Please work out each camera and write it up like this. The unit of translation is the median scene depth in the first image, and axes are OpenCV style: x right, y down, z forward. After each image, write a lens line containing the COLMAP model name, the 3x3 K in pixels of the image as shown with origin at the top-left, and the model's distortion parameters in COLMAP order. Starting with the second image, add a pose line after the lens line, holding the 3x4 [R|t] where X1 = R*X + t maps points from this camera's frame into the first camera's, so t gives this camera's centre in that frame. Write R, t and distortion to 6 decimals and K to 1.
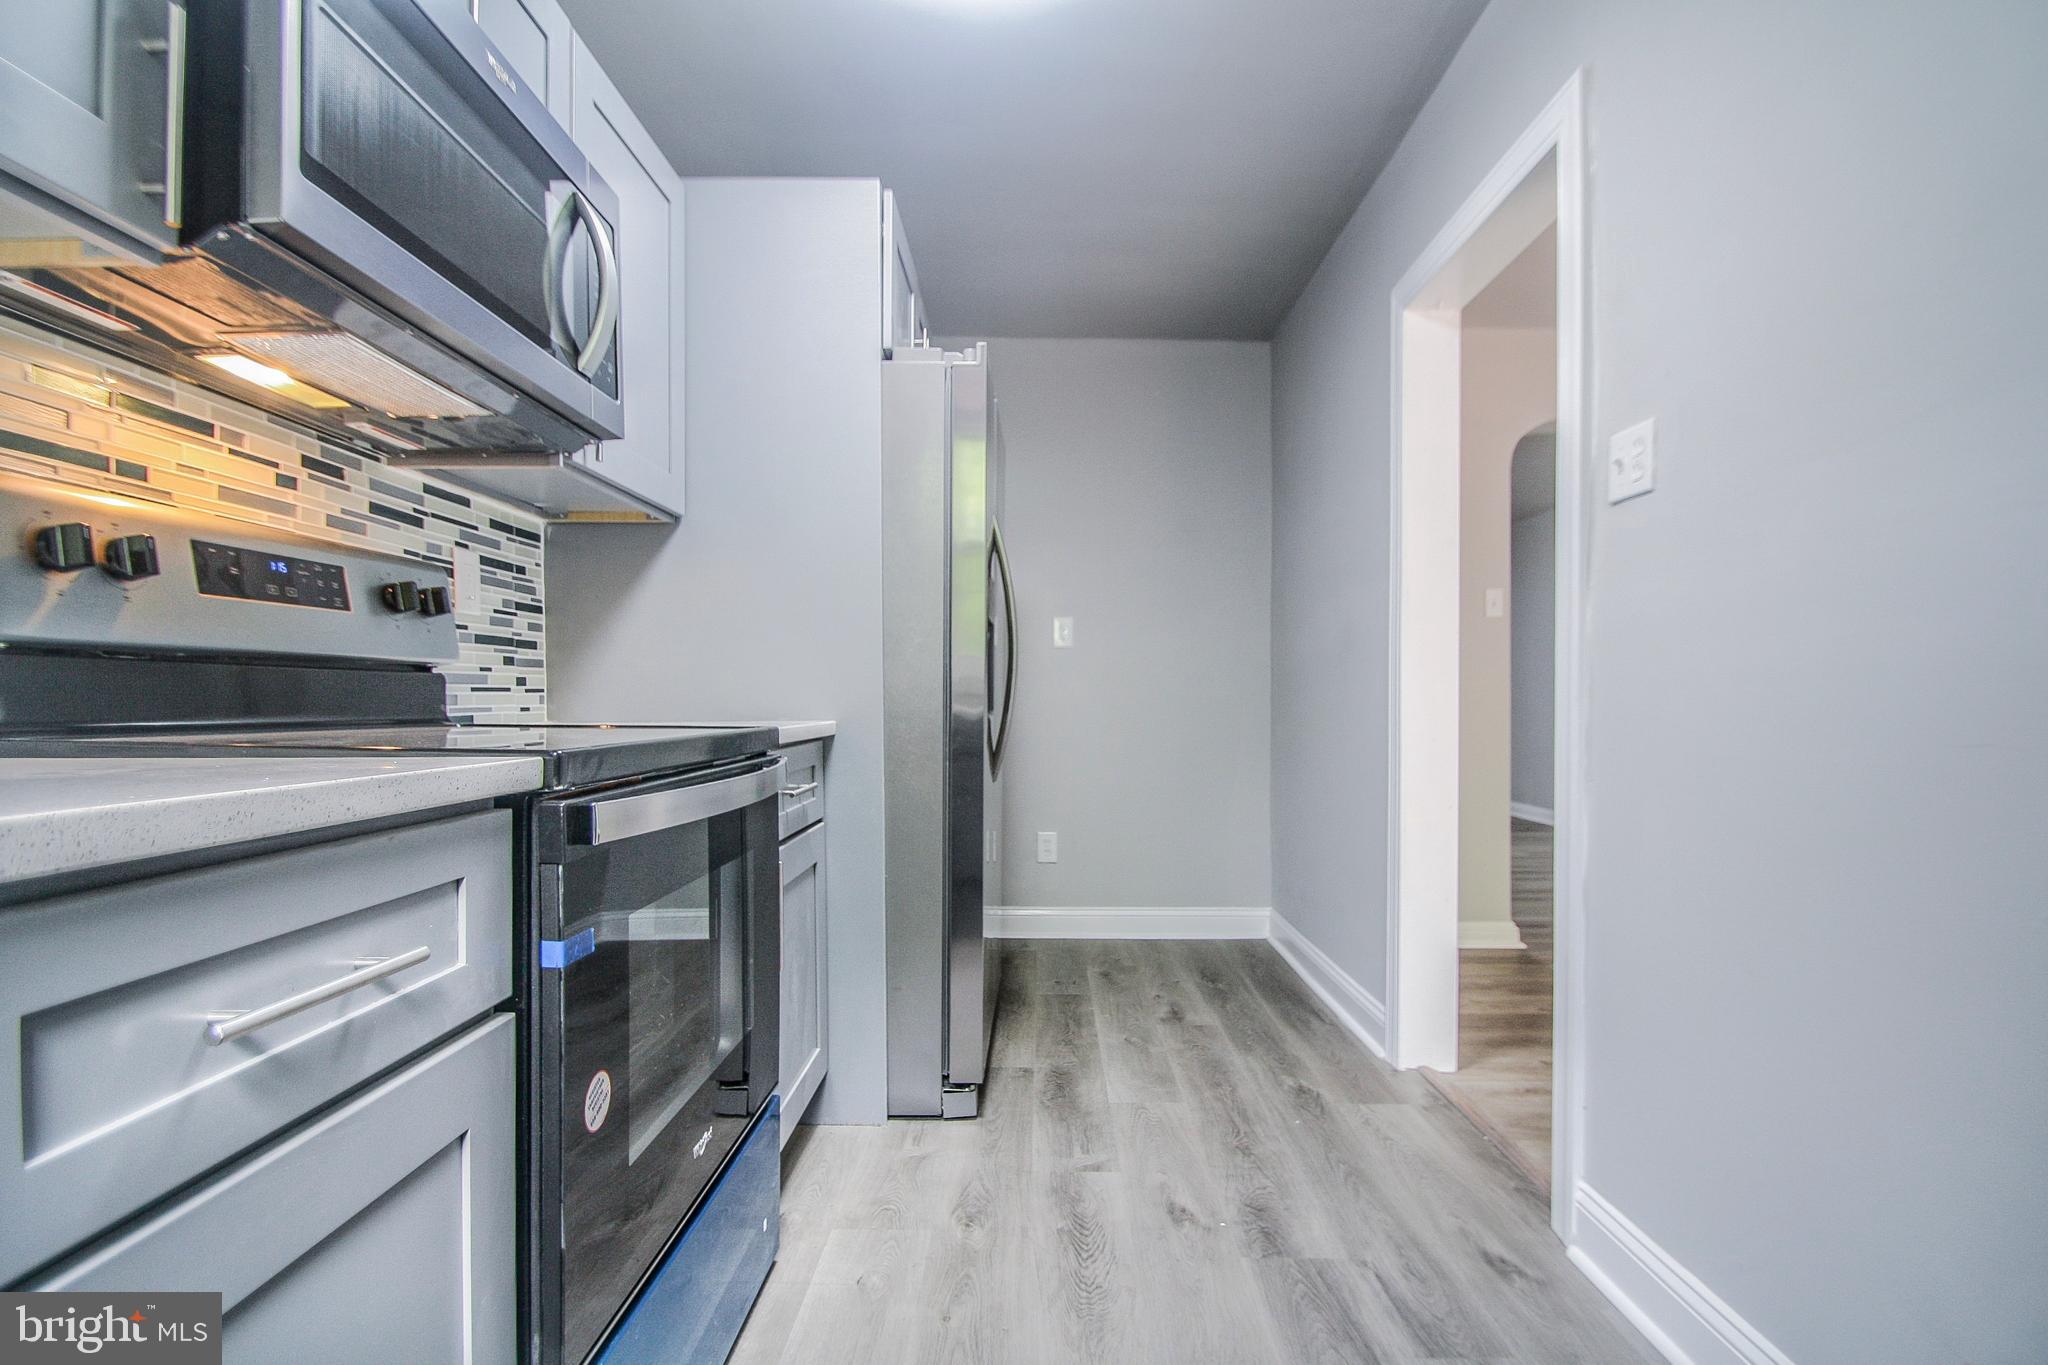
lens RADIAL K [[1038.5, 0, 1116.5], [0, 1038.5, 697.6], [0, 0, 1]] dist [0.001808, -0.011679]
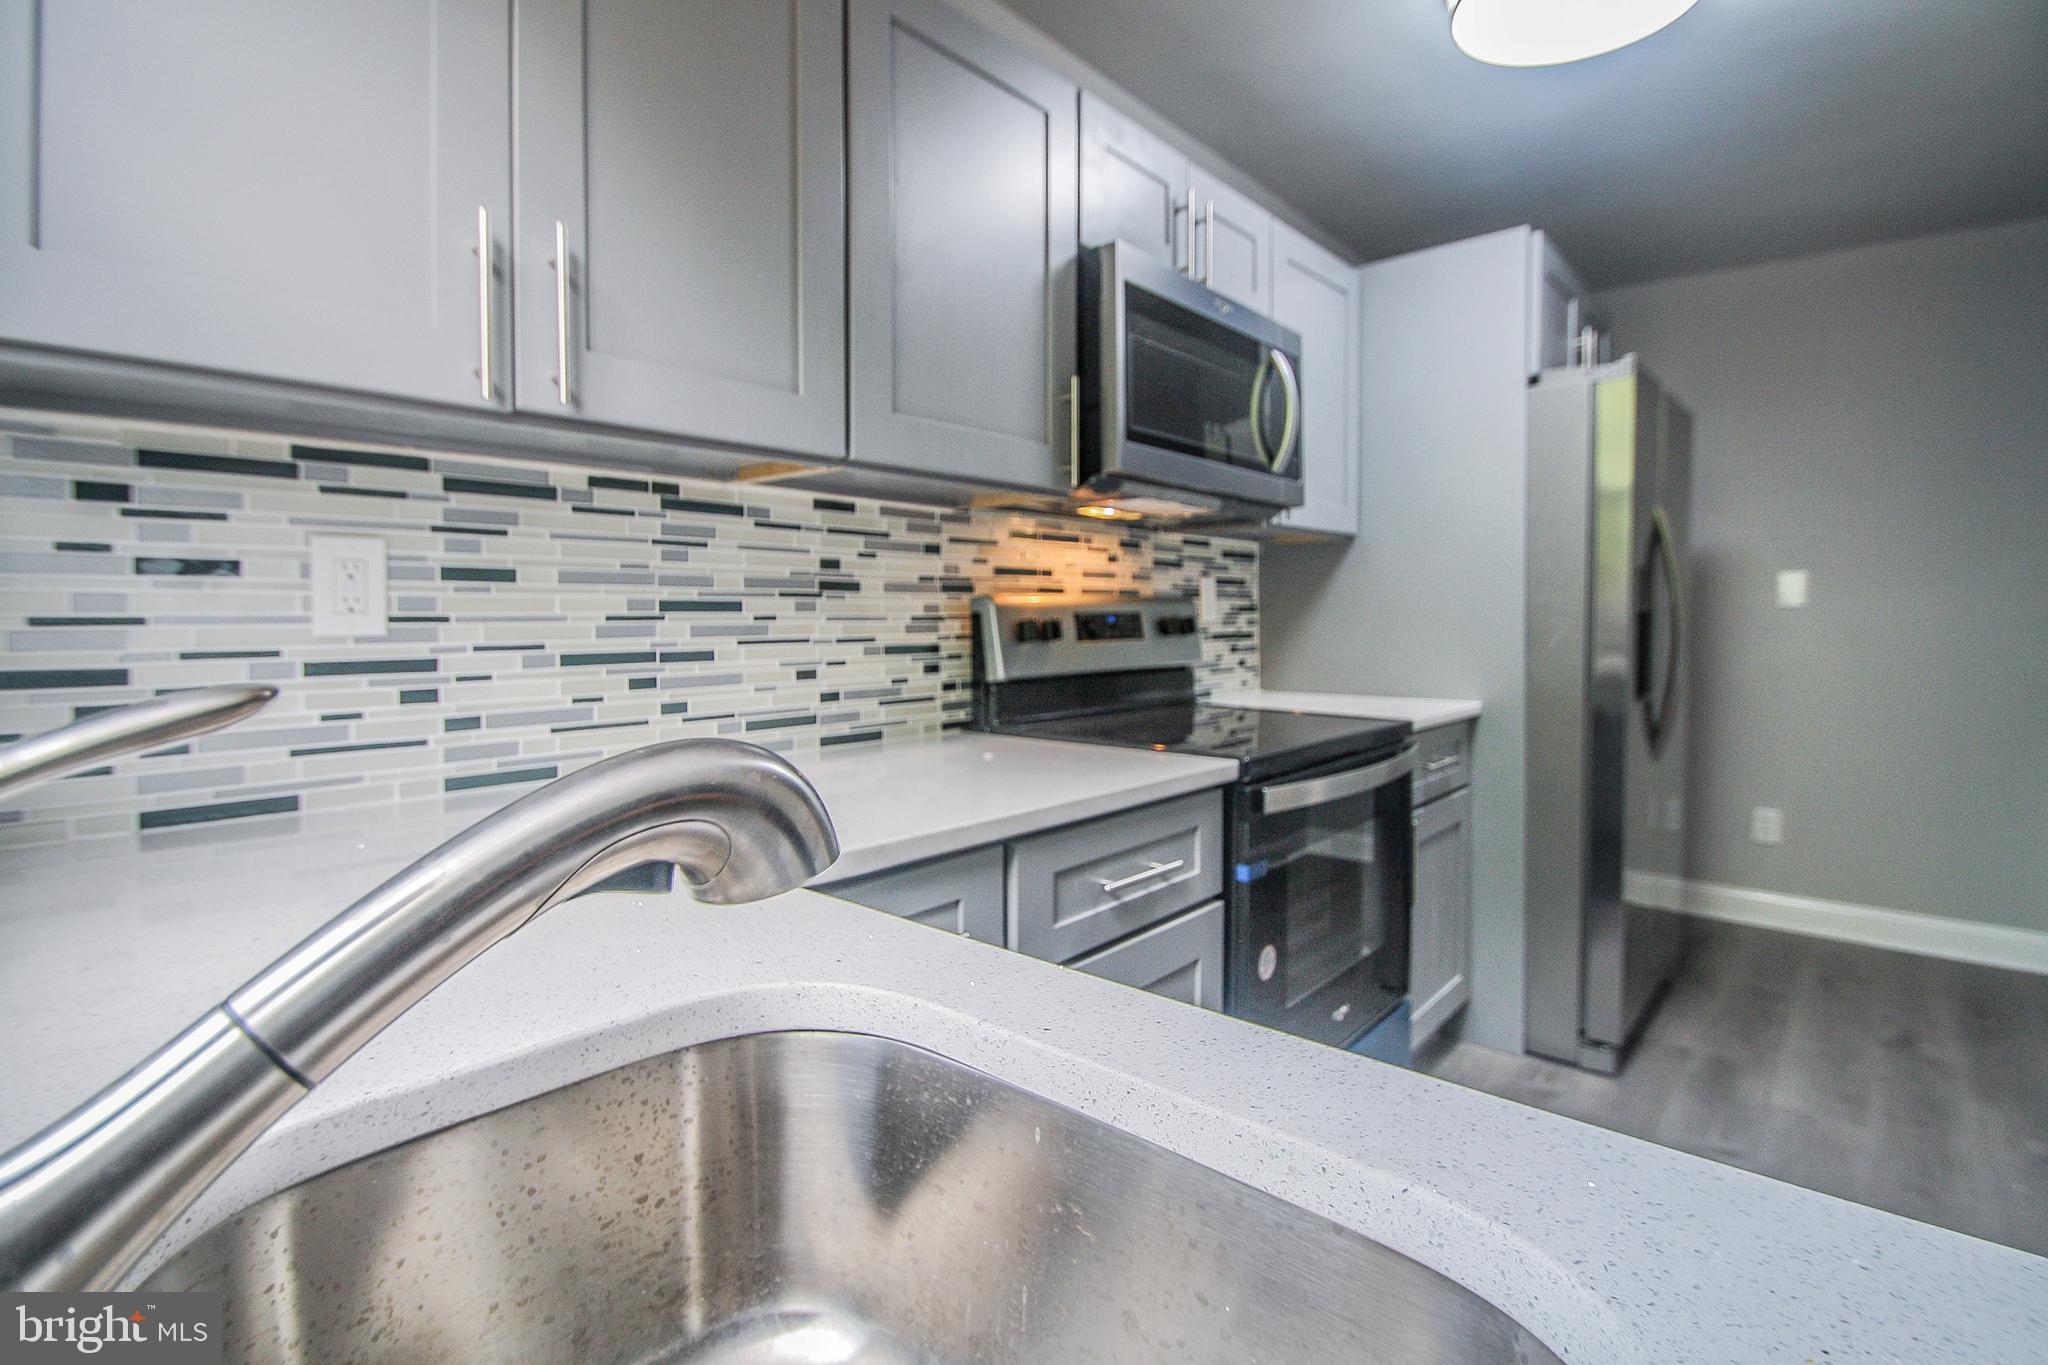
lens RADIAL K [[1066.9, 0, 981.5], [0, 1066.9, 644.4], [0, 0, 1]] dist [-0.002560, -0.001312]
pose [[0.713767, 0.022392, -0.700026, 0.216091], [0.001480, 0.999438, 0.033478, -0.109174], [0.700382, -0.024932, 0.713333, -0.320703]]
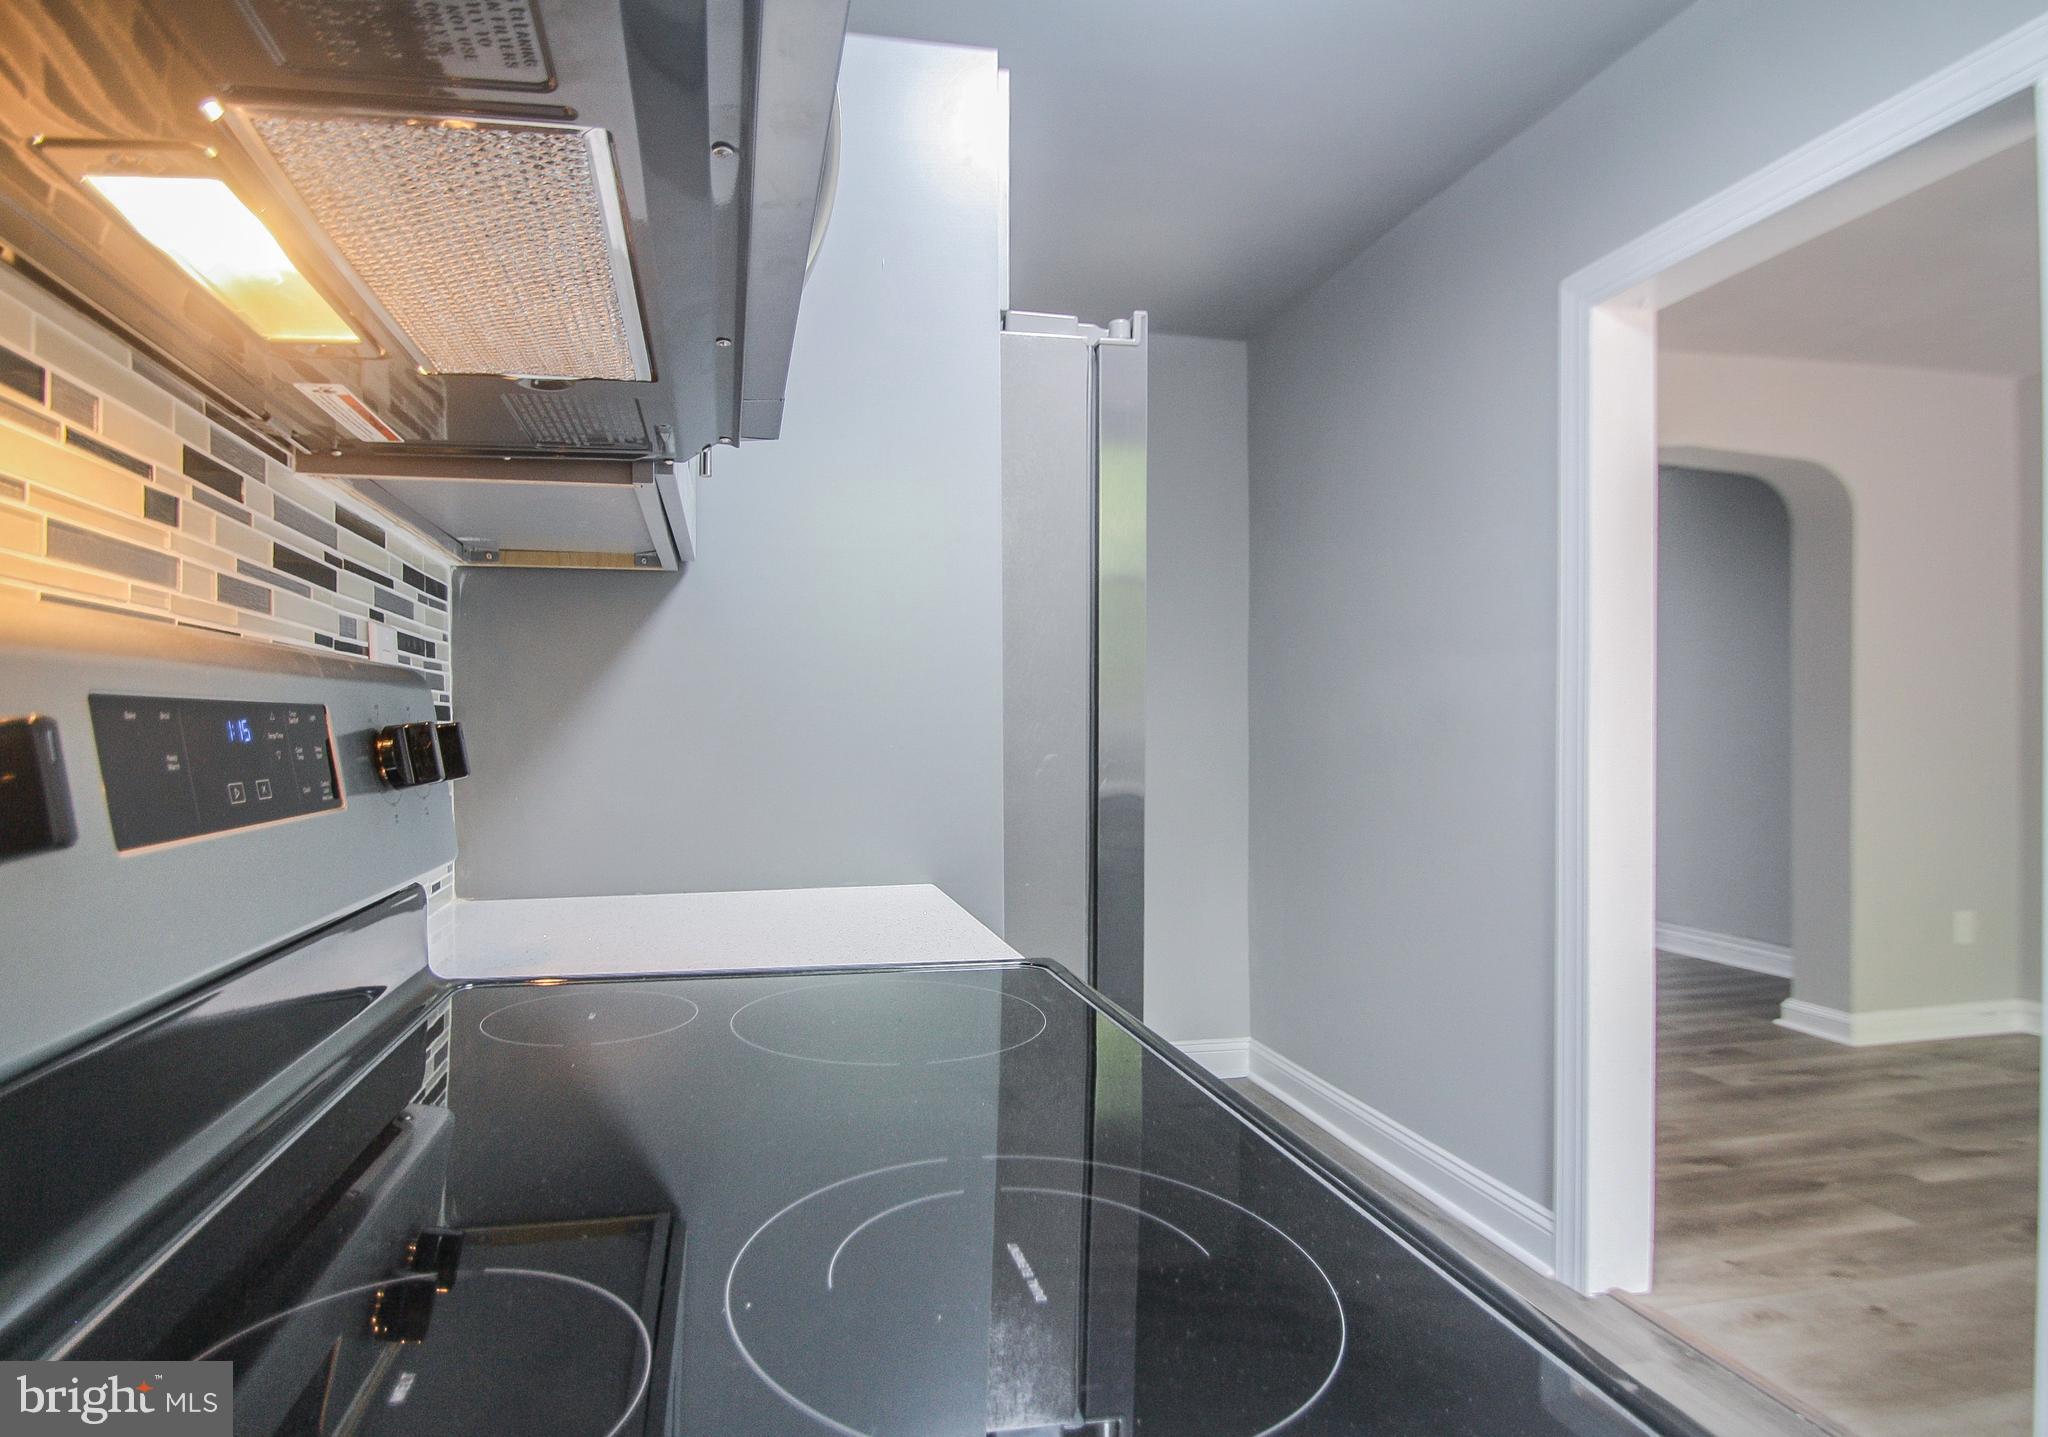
lens RADIAL K [[1139.7, 0, 1024.0], [0, 1139.7, 718.5], [0, 0, 1]] dist [-0.003863, -0.002785]
pose [[0.983953, -0.001817, 0.178417, -0.444498], [0.003537, 0.999950, -0.009319, -0.095115], [-0.178392, 0.009801, 0.983911, 0.385123]]
